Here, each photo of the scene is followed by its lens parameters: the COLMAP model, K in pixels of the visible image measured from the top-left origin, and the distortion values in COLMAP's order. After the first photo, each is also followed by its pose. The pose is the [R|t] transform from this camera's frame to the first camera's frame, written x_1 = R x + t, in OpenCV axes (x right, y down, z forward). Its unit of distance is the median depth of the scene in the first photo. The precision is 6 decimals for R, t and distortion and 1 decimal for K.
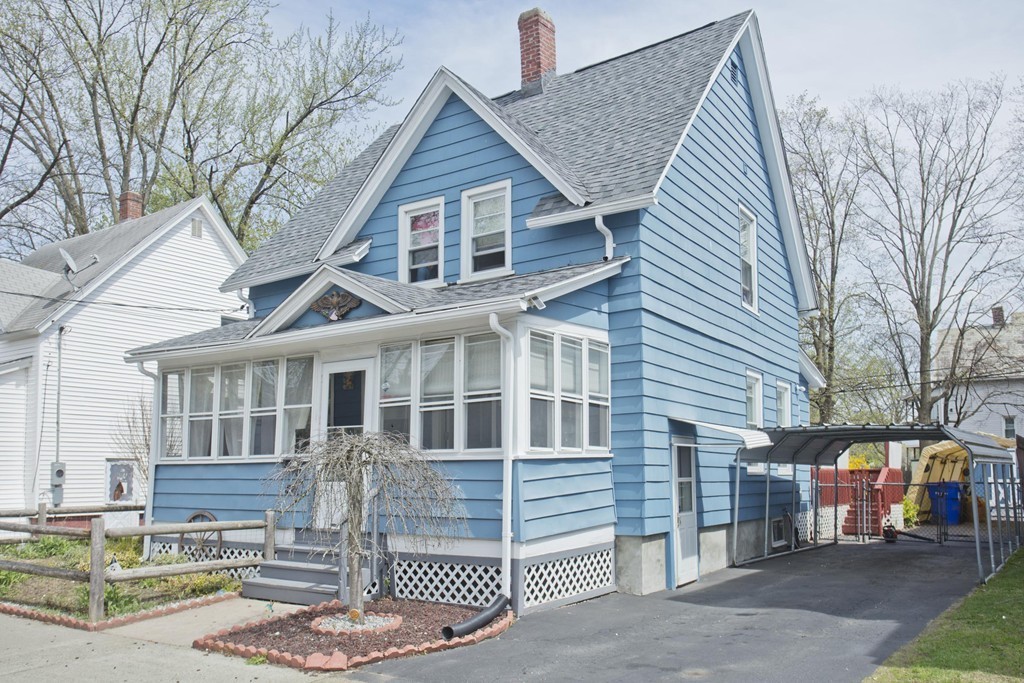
lens RADIAL K [[800.2, 0, 512.0], [0, 800.2, 341.5], [0, 0, 1]] dist [0.008314, 0.001690]
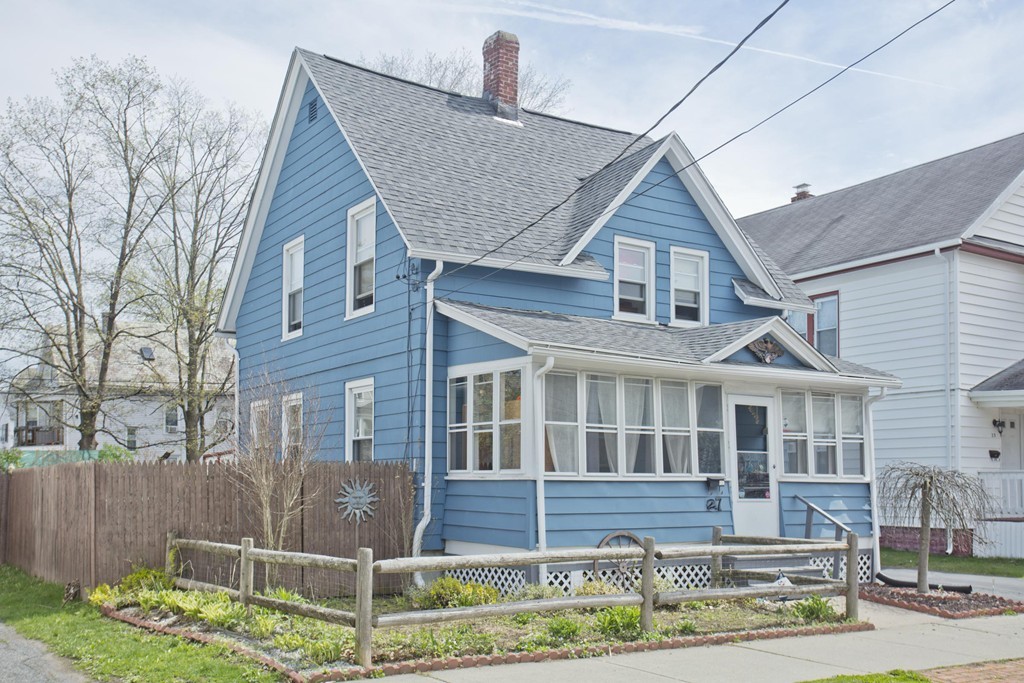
lens RADIAL K [[968.2, 0, 470.5], [0, 968.2, 338.8], [0, 0, 1]] dist [0.008225, 0.099796]
pose [[0.396352, 0.140118, 0.907343, -1.495834], [-0.151964, 0.984666, -0.085677, 0.112546], [-0.905435, -0.103925, 0.411568, 0.710466]]
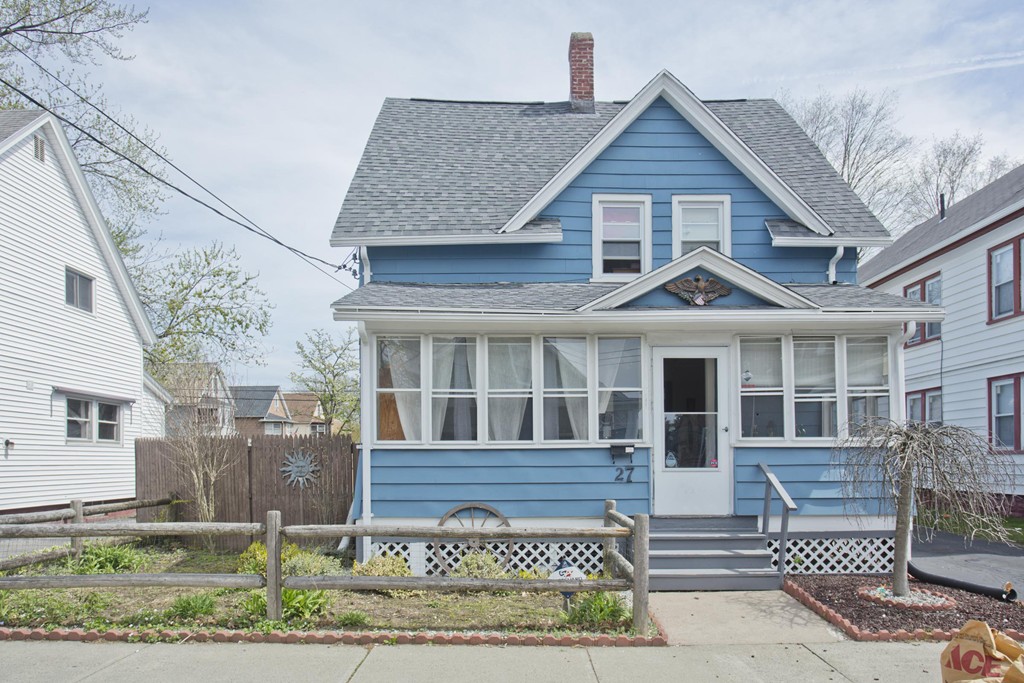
lens RADIAL K [[679.7, 0, 527.8], [0, 679.7, 394.2], [0, 0, 1]] dist [-0.026861, 0.003401]
pose [[0.820703, 0.055356, 0.568668, -0.752506], [-0.091204, 0.995226, 0.034748, 0.063536], [-0.564029, -0.080382, 0.821833, 0.372596]]
